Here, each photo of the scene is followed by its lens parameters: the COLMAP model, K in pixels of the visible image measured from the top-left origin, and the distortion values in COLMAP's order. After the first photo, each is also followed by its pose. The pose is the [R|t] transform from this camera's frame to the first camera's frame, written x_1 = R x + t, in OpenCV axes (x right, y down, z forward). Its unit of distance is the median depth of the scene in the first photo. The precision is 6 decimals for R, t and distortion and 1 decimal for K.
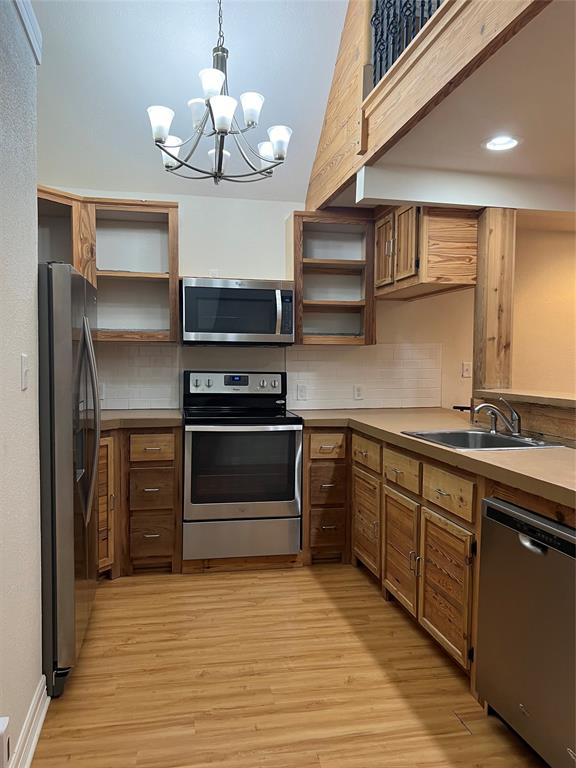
lens RADIAL K [[586.7, 0, 288.0], [0, 586.7, 384.0], [0, 0, 1]] dist [0.067342, -0.077648]
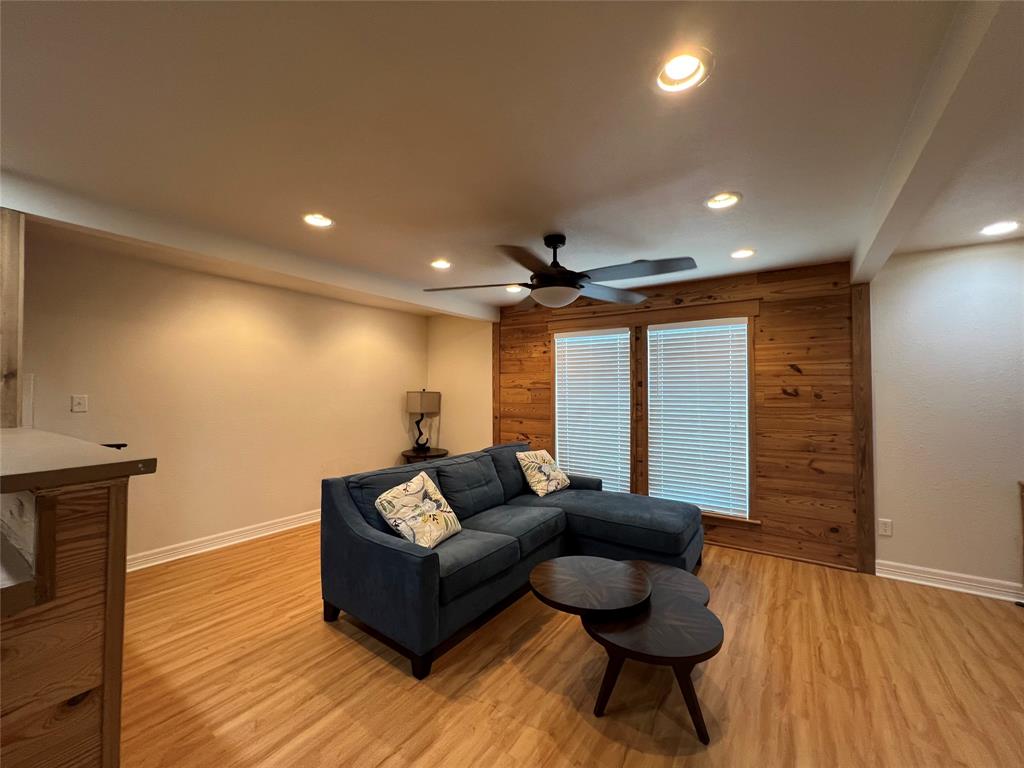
lens RADIAL K [[413.3, 0, 512.0], [0, 413.3, 384.0], [0, 0, 1]] dist [-0.002376, -0.000336]
pose [[0.715686, 0.008568, 0.698370, 0.771309], [0.038142, 0.997953, -0.051332, 0.006565], [-0.697380, 0.063375, 0.713894, 0.188844]]
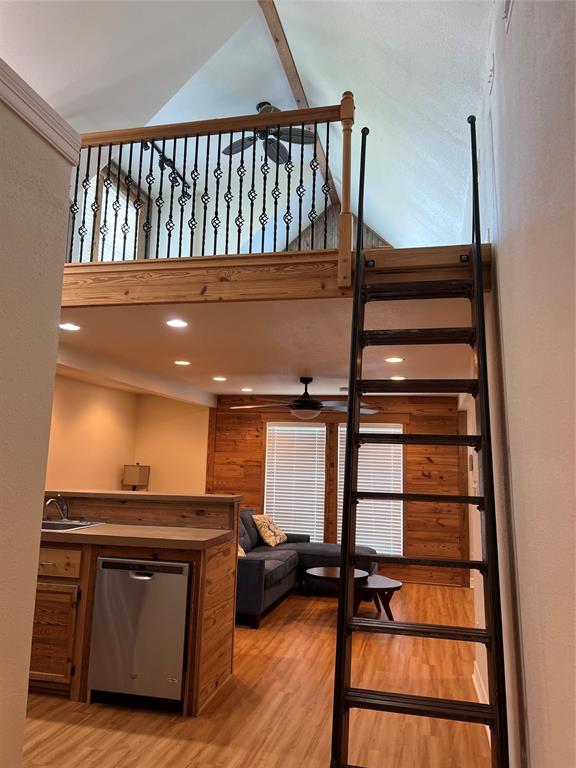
lens RADIAL K [[586.7, 0, 288.0], [0, 586.7, 384.0], [0, 0, 1]] dist [0.067342, -0.077648]
pose [[0.417723, 0.130678, 0.899128, -0.880538], [0.017369, 0.988273, -0.151704, -0.016903], [-0.908408, 0.078987, 0.410555, -0.147931]]
